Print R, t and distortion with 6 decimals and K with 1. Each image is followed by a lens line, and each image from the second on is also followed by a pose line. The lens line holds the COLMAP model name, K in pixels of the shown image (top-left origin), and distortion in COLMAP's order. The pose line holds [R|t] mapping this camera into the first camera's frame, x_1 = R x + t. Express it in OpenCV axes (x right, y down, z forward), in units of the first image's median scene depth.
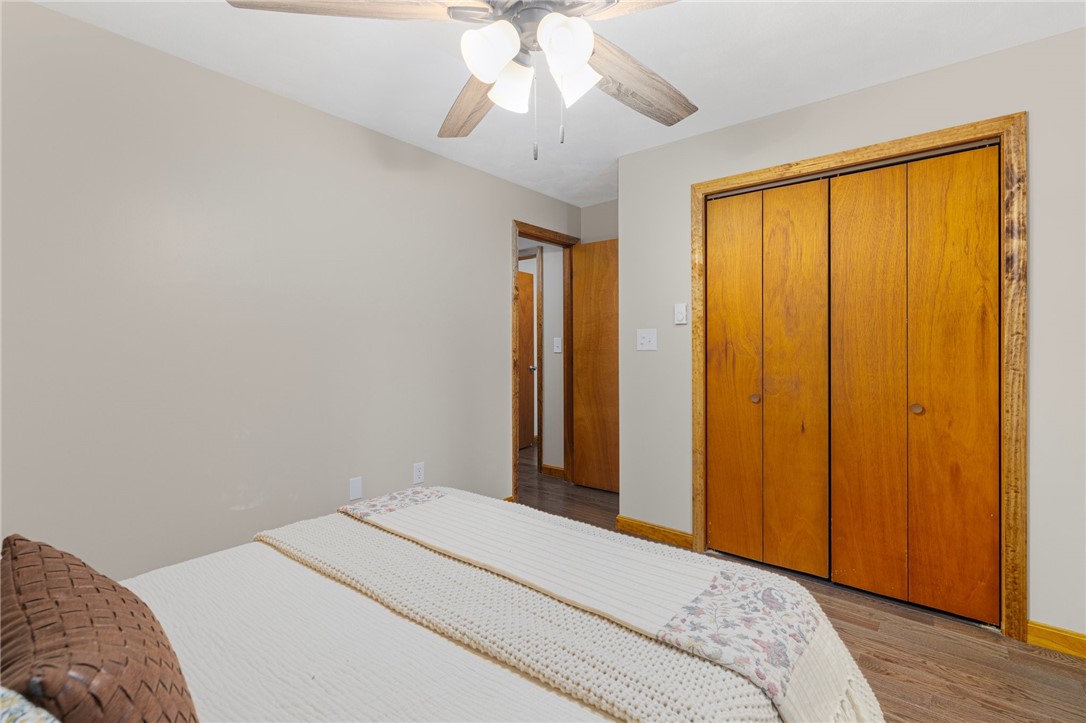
lens RADIAL K [[467.1, 0, 537.1], [0, 467.1, 341.8], [0, 0, 1]] dist [0.001798, 0.000335]
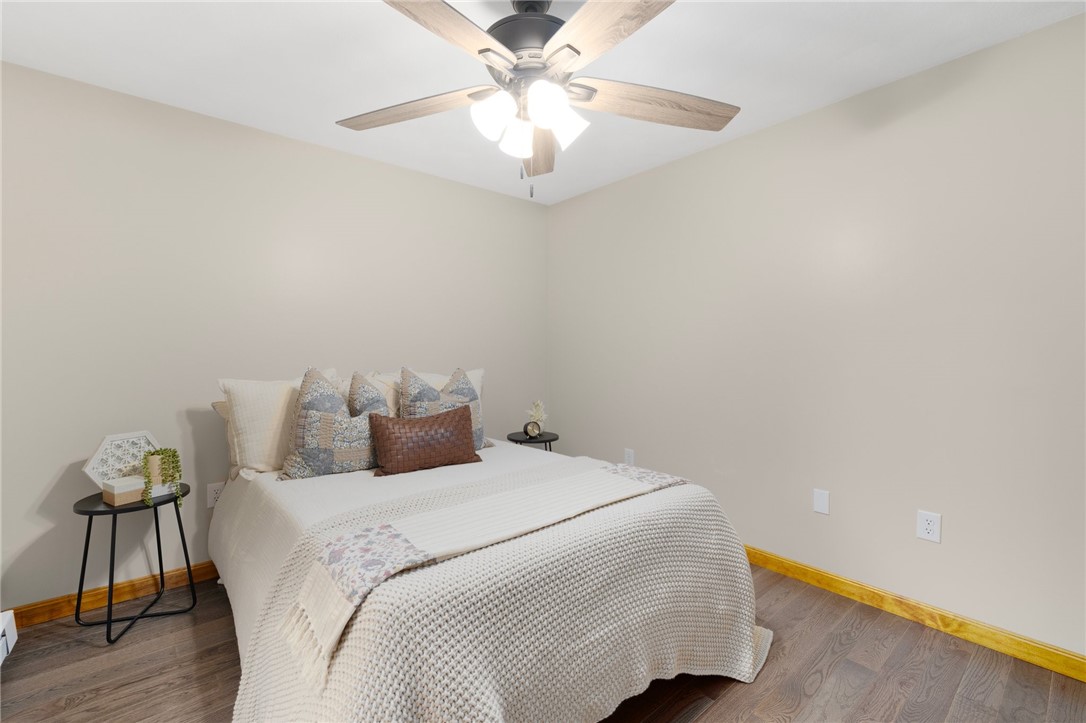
lens RADIAL K [[463.9, 0, 538.4], [0, 463.9, 356.5], [0, 0, 1]] dist [-0.000665, 0.000569]
pose [[-0.164368, 0.014112, -0.986298, 0.982304], [0.011296, 0.999859, 0.012423, 0.019870], [0.986334, -0.009099, -0.164505, 1.006121]]
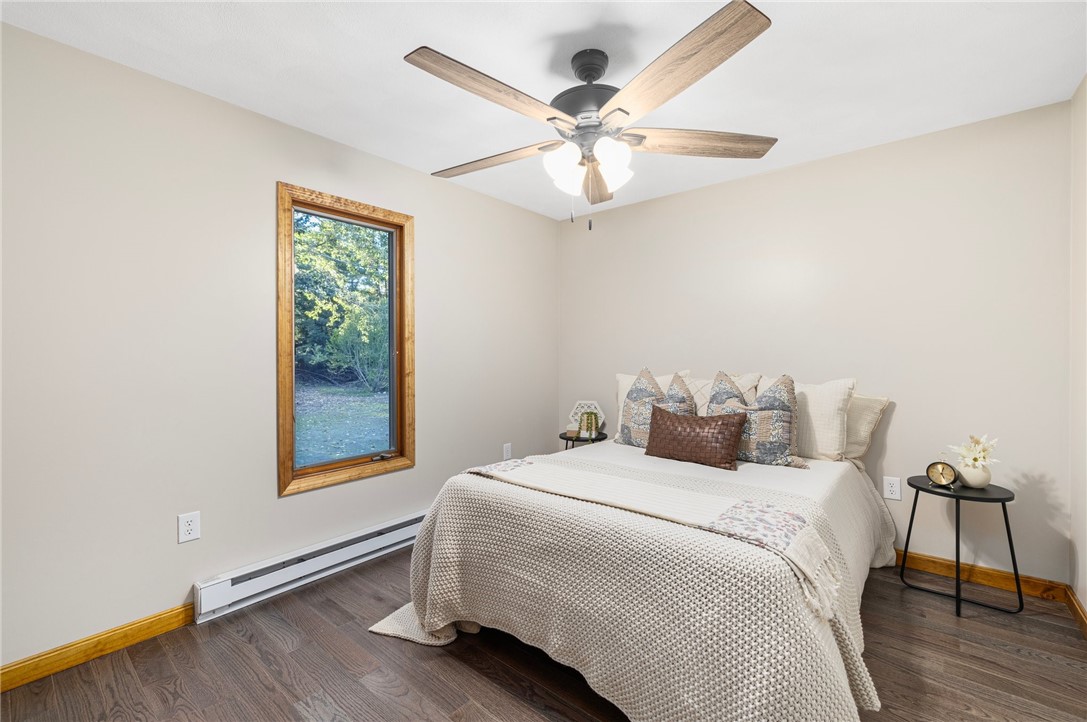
lens RADIAL K [[464.4, 0, 538.8], [0, 464.4, 356.0], [0, 0, 1]] dist [-0.000665, 0.000569]
pose [[-0.999996, 0.002603, 0.000839, 0.126618], [0.002594, 0.999944, -0.010213, 0.030957], [-0.000866, -0.010211, -0.999947, 2.044093]]
